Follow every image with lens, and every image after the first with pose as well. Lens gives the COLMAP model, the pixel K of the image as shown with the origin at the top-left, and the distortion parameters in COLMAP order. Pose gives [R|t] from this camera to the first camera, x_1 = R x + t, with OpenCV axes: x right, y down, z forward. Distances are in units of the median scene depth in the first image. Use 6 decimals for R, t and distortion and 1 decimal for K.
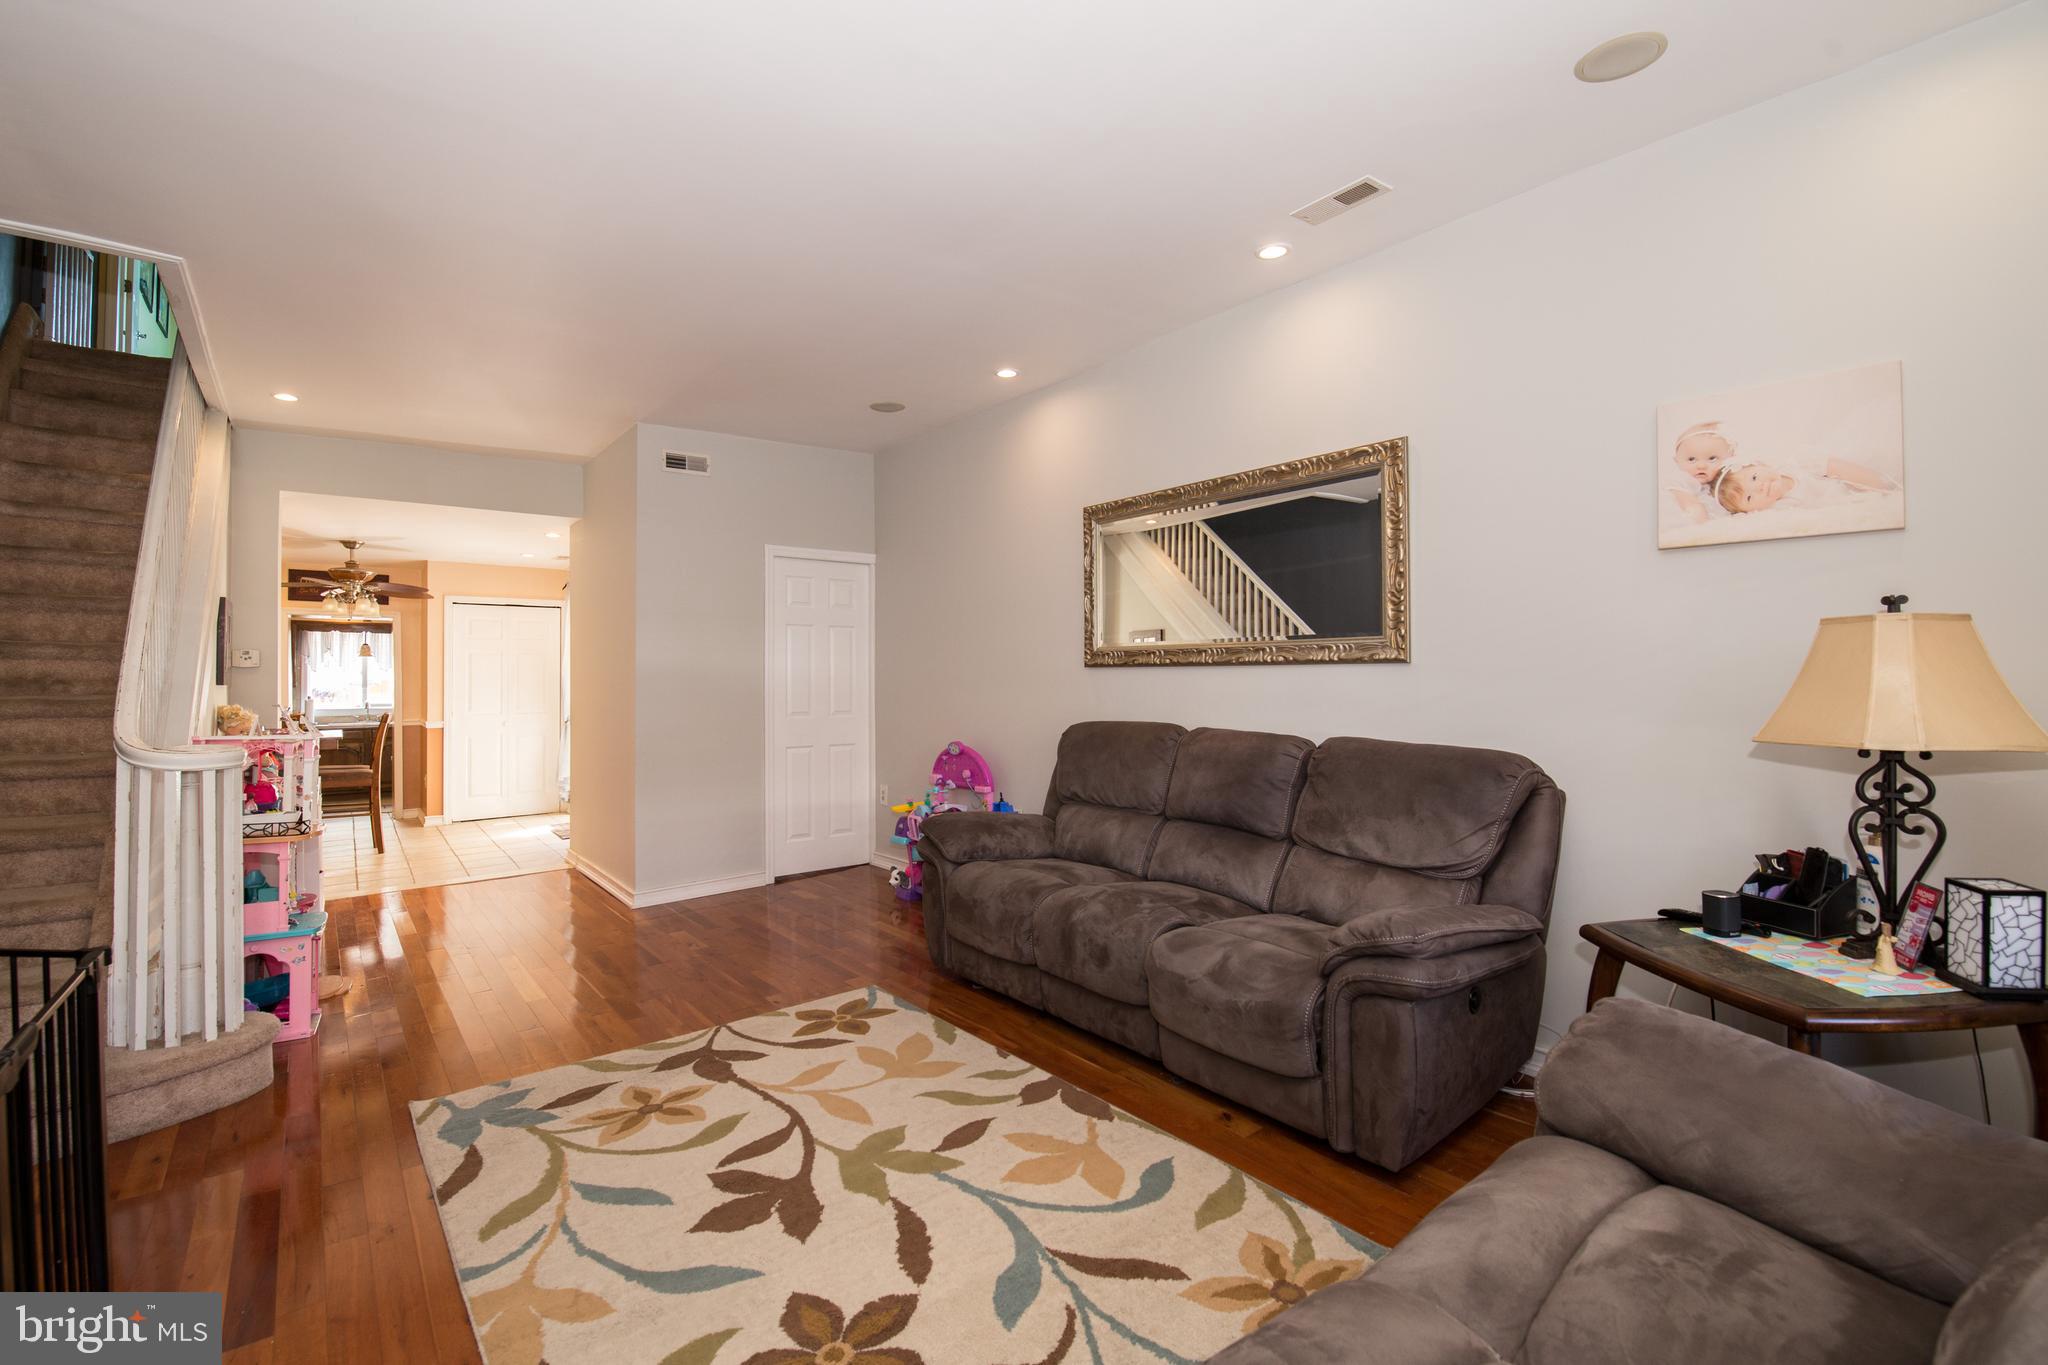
lens RADIAL K [[891.3, 0, 1018.6], [0, 891.3, 666.0], [0, 0, 1]] dist [-0.000235, -0.010521]
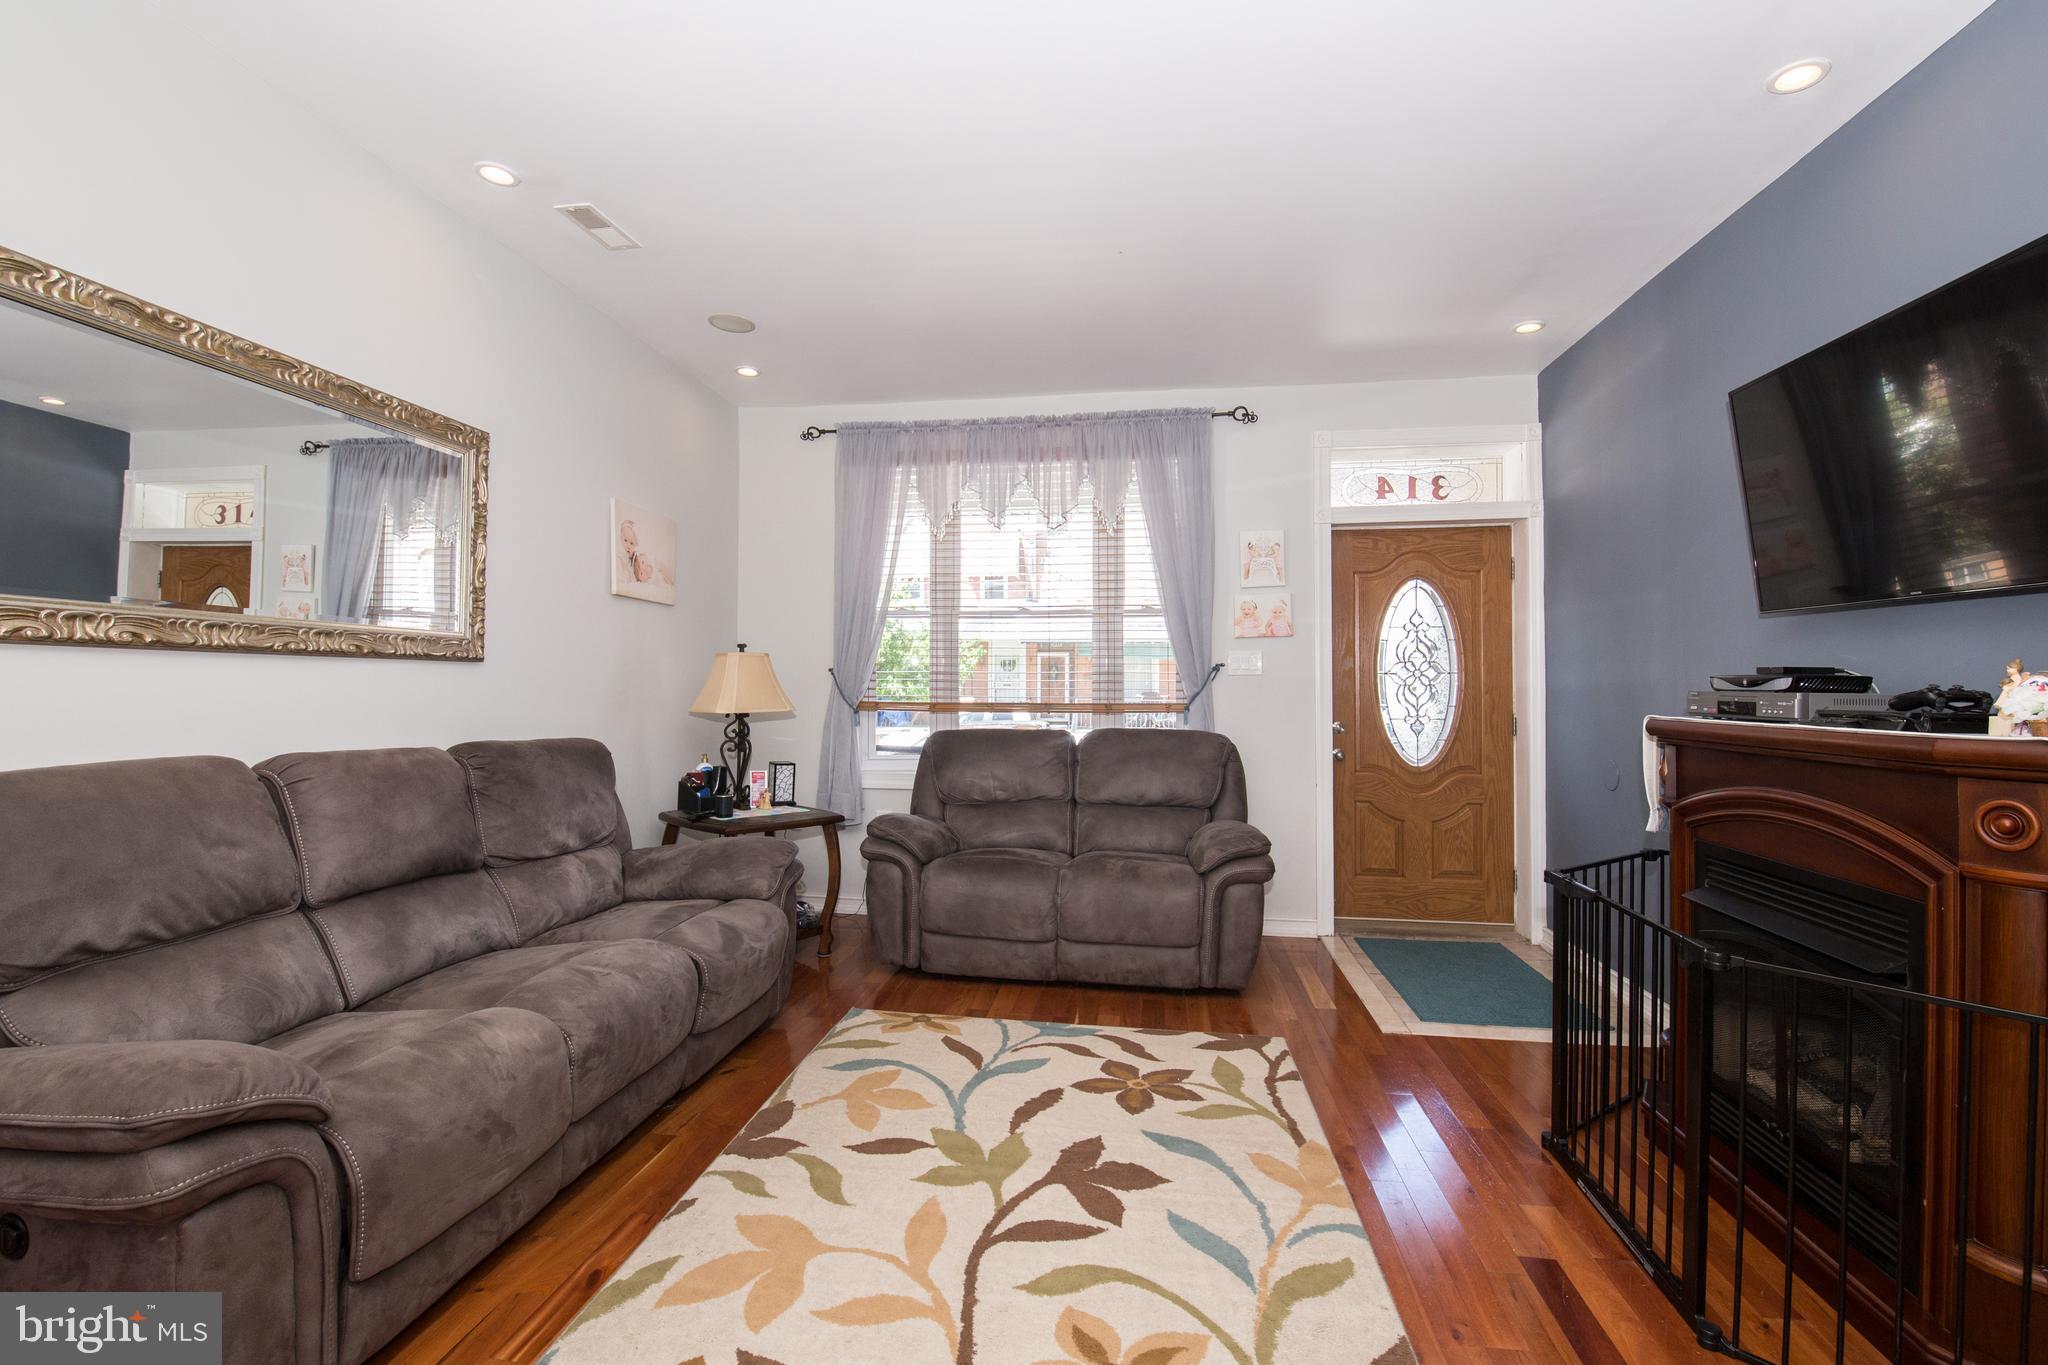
lens RADIAL K [[914.5, 0, 1024.6], [0, 914.5, 665.0], [0, 0, 1]] dist [-0.000196, -0.010668]
pose [[-0.689178, 0.018648, 0.724352, -0.738555], [-0.010078, 0.999325, -0.035316, 0.031429], [-0.724522, -0.031639, -0.688525, 1.324377]]
